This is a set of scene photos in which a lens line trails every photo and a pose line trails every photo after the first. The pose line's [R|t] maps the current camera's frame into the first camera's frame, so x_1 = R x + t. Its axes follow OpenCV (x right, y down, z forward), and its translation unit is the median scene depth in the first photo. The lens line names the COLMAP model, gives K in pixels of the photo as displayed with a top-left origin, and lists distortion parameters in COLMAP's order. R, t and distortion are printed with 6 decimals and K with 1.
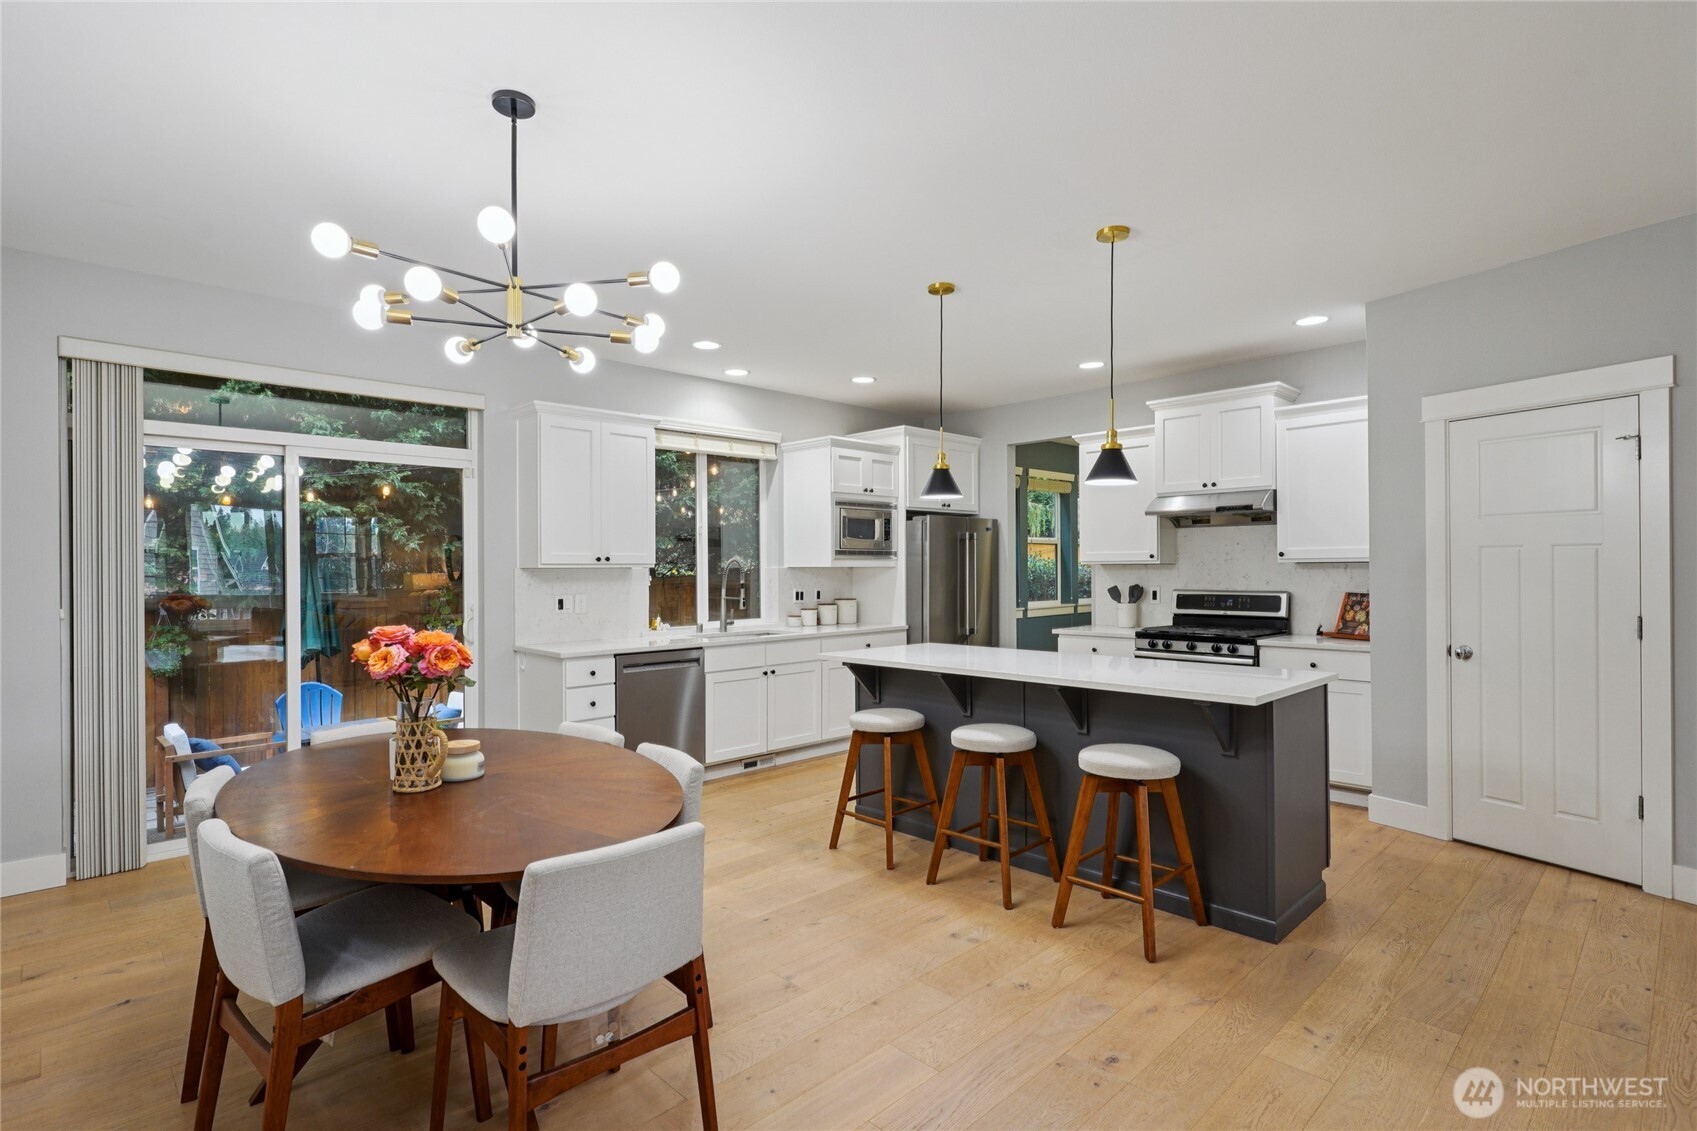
lens RADIAL K [[843.9, 0, 854.6], [0, 843.9, 563.8], [0, 0, 1]] dist [0.011324, -0.006157]
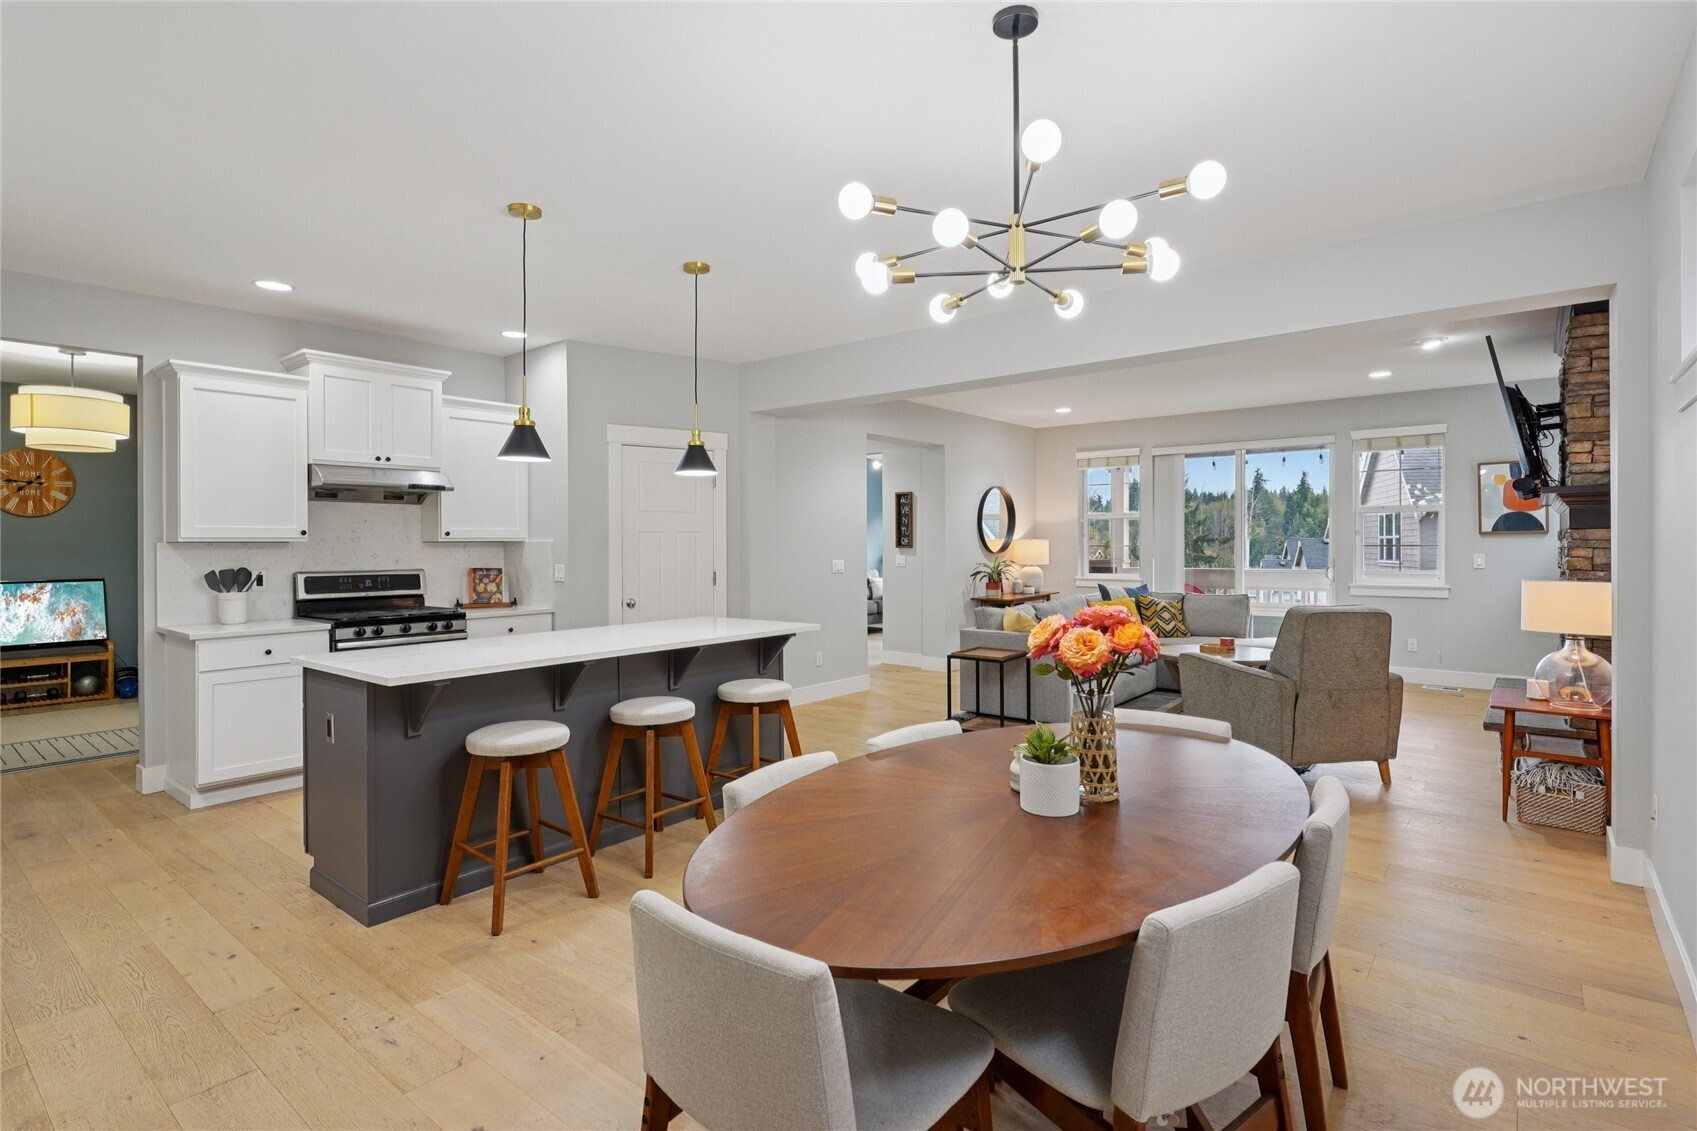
lens RADIAL K [[843.9, 0, 849.7], [0, 843.9, 555.8], [0, 0, 1]] dist [0.011324, -0.006157]
pose [[-0.127766, -0.007867, 0.991773, -0.633909], [-0.001403, 0.999969, 0.007751, 0.007822], [-0.991803, -0.000401, -0.127773, 0.649620]]
